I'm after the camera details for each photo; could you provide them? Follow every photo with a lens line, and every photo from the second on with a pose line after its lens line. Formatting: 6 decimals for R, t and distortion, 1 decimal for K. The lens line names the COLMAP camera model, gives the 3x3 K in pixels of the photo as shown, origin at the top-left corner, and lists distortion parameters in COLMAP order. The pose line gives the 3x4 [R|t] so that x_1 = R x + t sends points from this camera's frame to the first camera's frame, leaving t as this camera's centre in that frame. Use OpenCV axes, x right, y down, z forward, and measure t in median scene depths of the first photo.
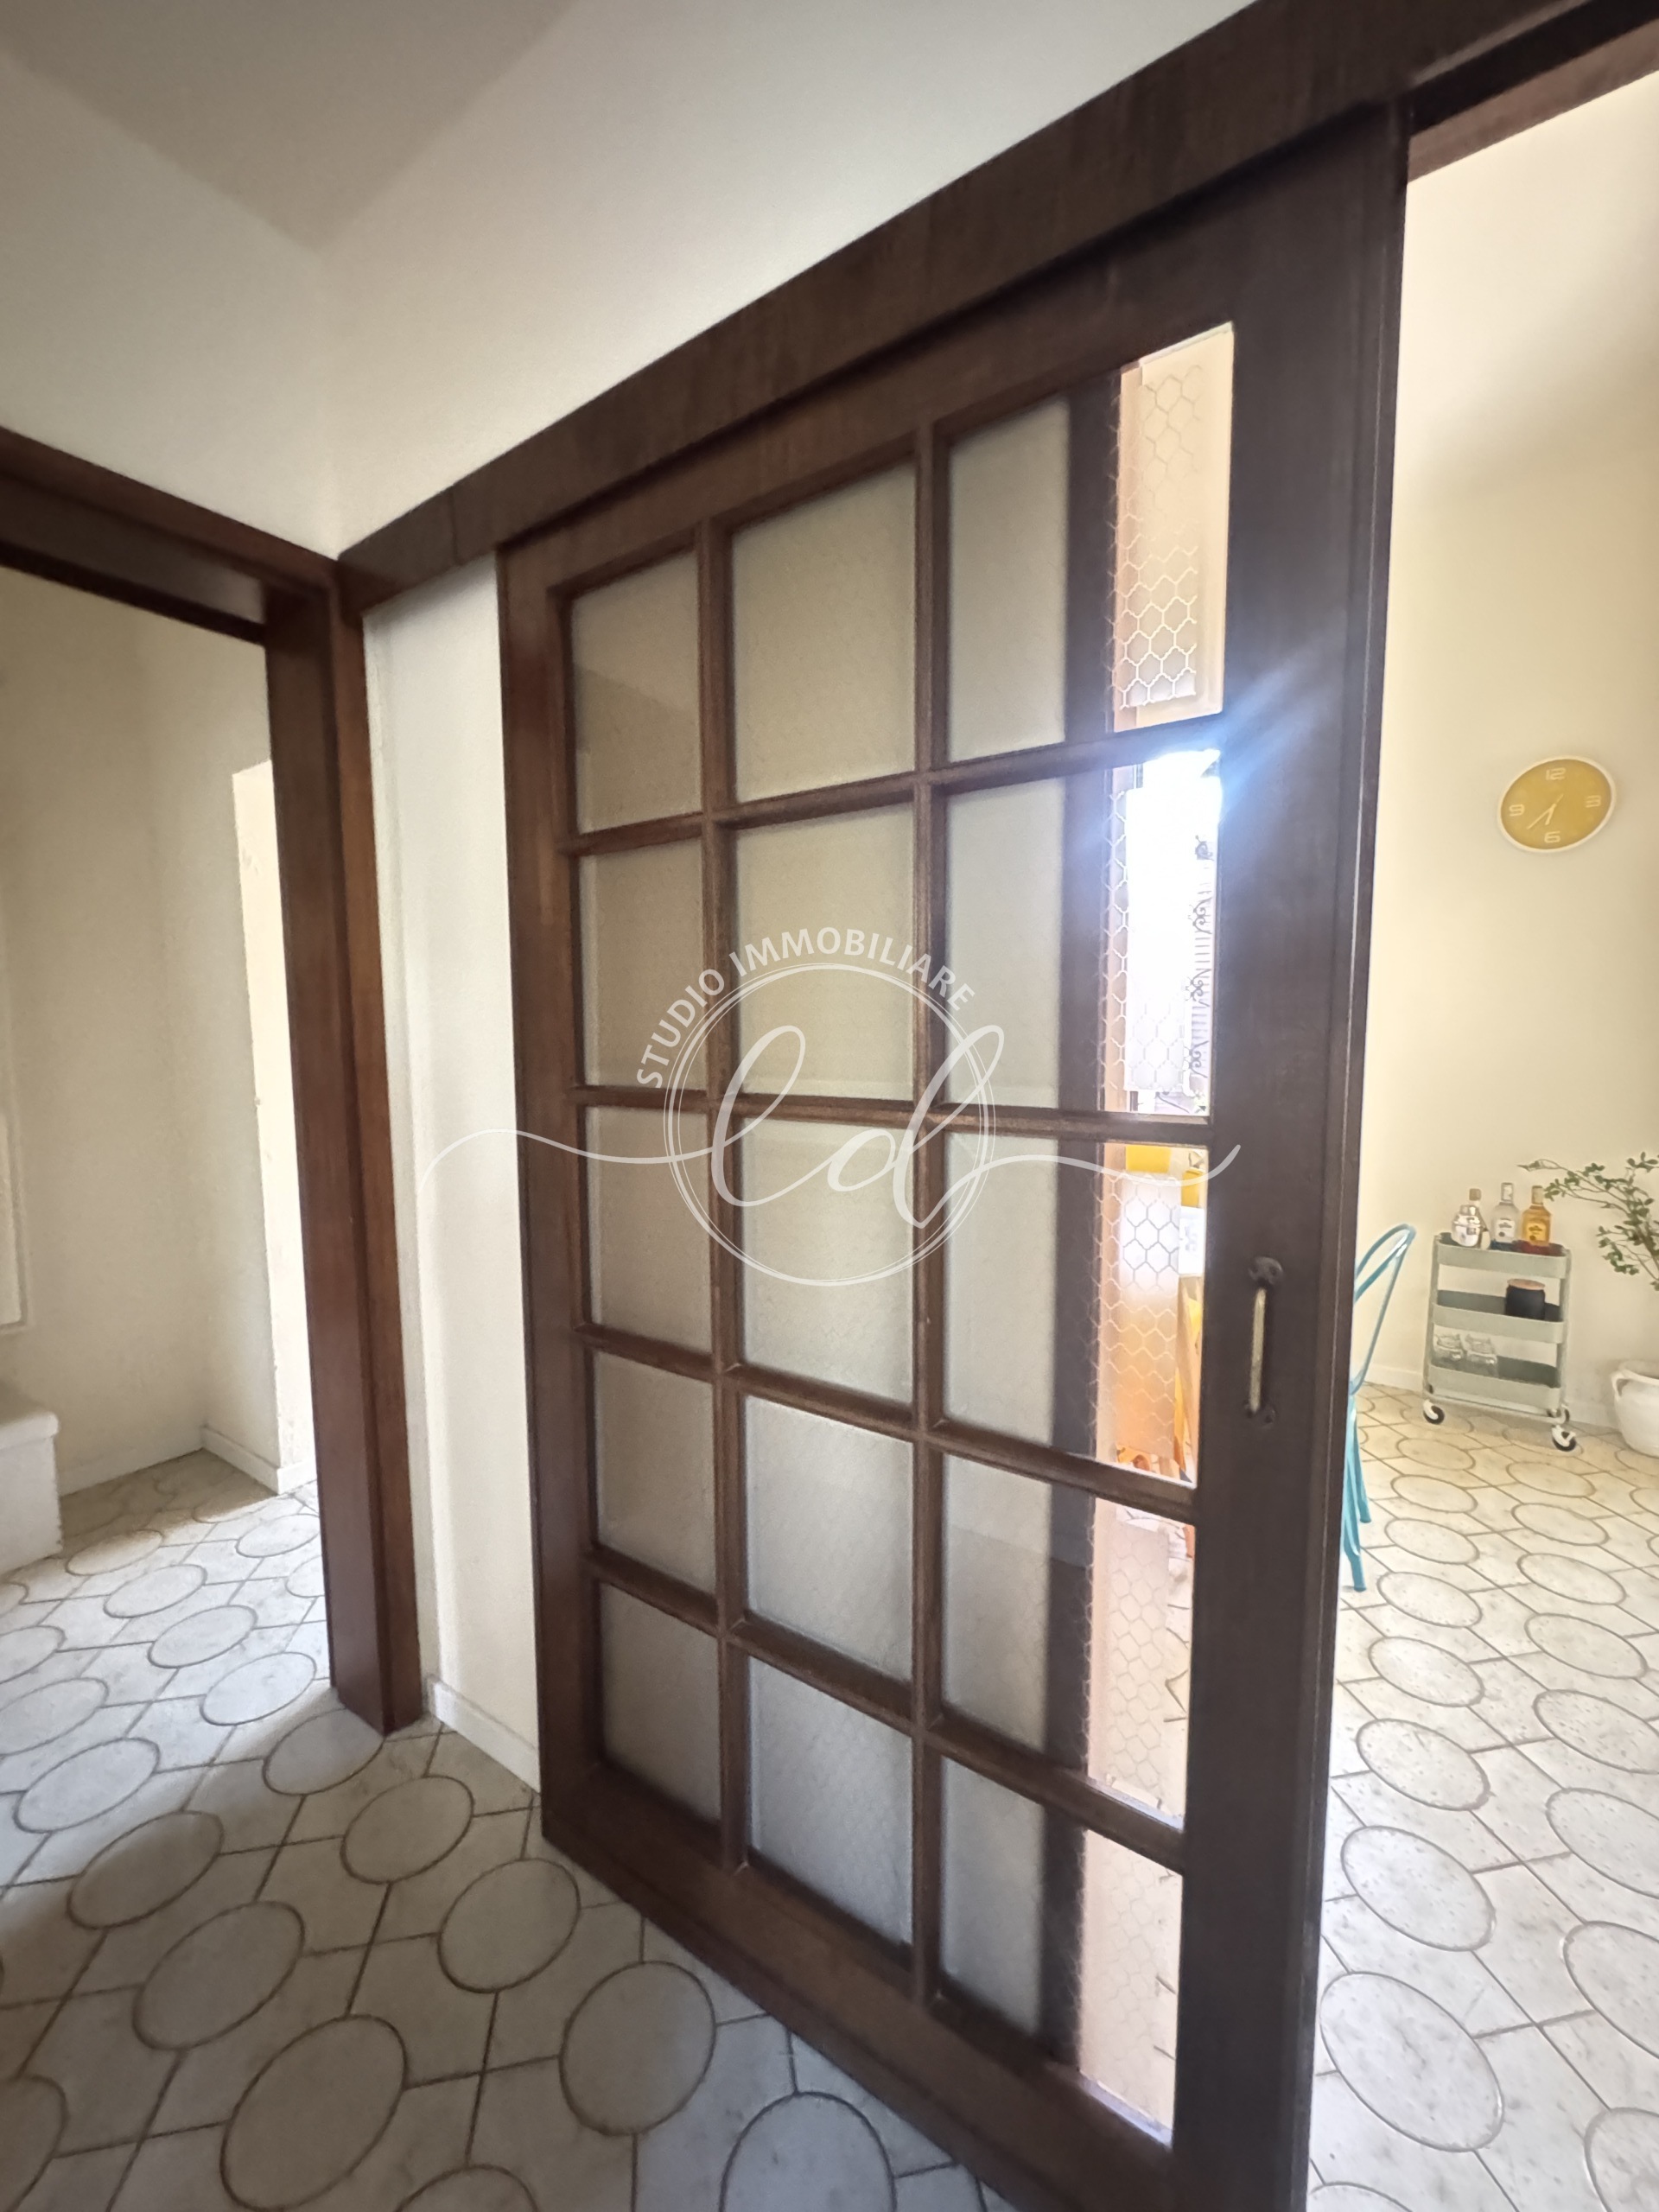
lens RADIAL K [[888.8, 0, 835.2], [0, 888.8, 1108.1], [0, 0, 1]] dist [-0.002542, 0.000649]
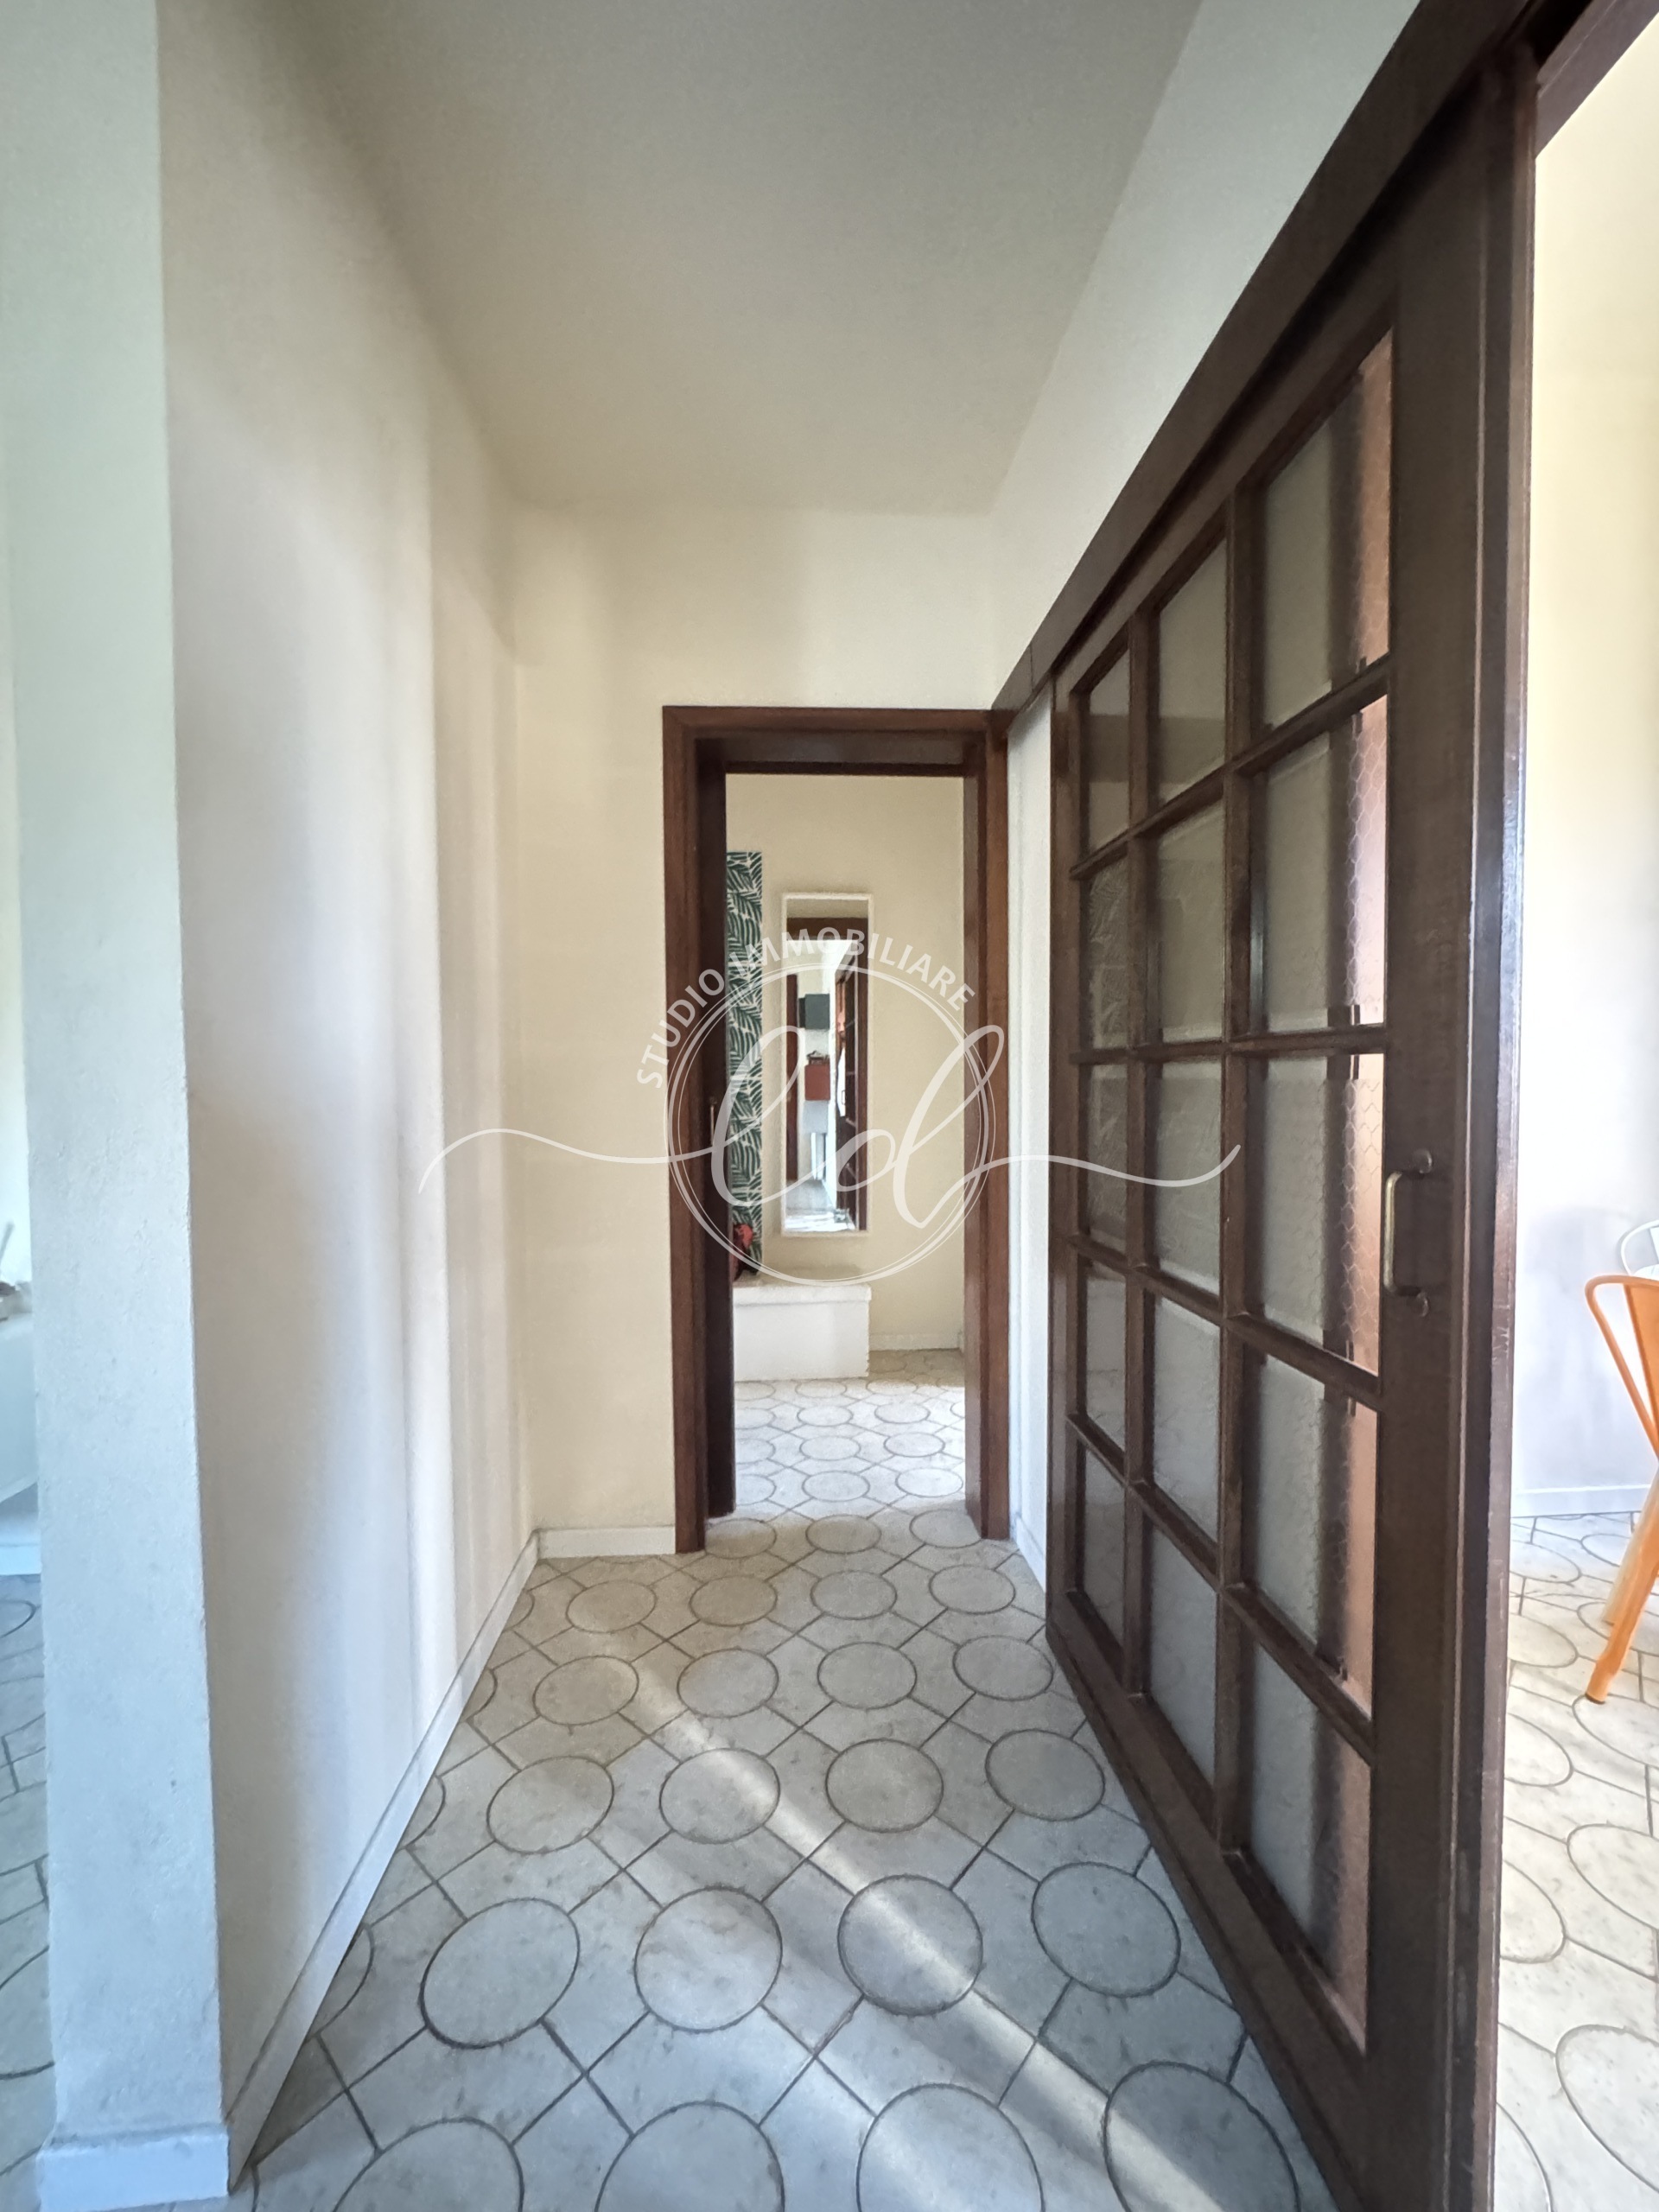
lens RADIAL K [[890.8, 0, 829.5], [0, 890.8, 1106.0], [0, 0, 1]] dist [-0.003204, 0.000854]
pose [[0.627579, 0.027831, -0.778056, 0.316729], [-0.071584, 0.997190, -0.022070, 0.071171], [0.775255, 0.069547, 0.627808, -0.073467]]
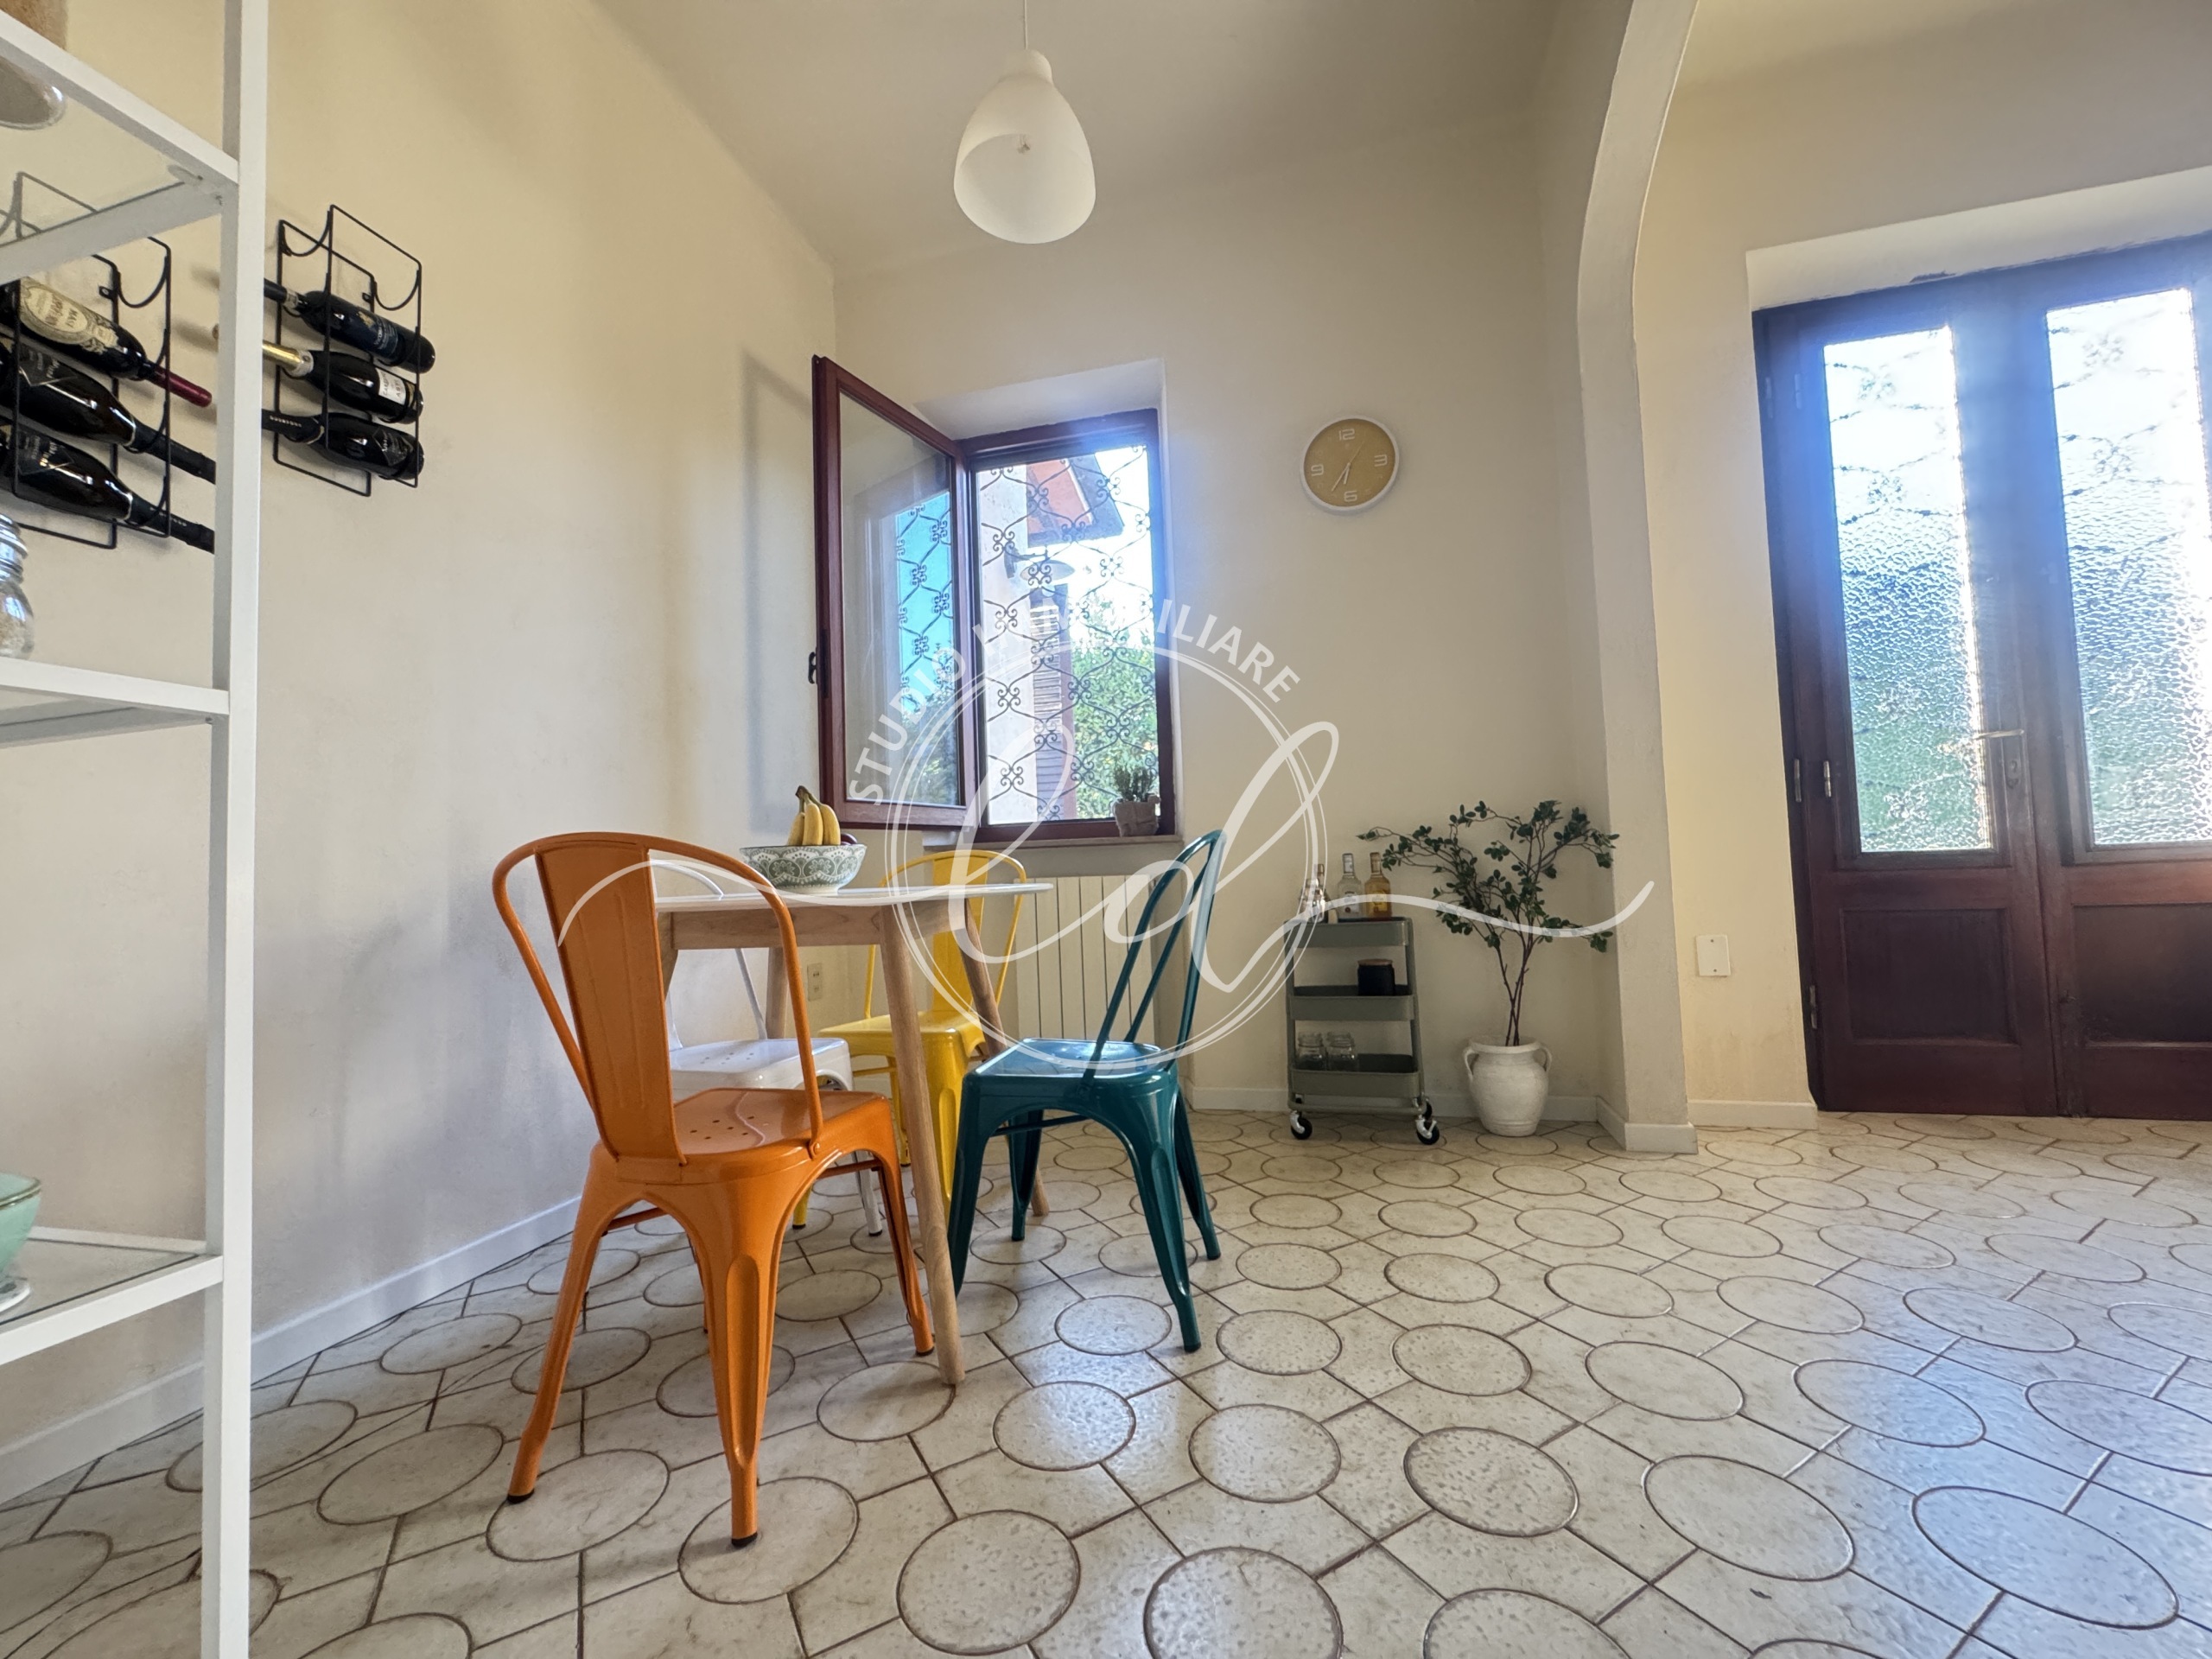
lens RADIAL K [[888.8, 0, 1106.0], [0, 888.8, 829.5], [0, 0, 1]] dist [-0.002542, 0.000649]
pose [[0.939598, -0.010923, 0.342105, 0.295423], [0.061410, 0.988652, -0.137099, 0.233873], [-0.336726, 0.149827, 0.929606, 0.322719]]
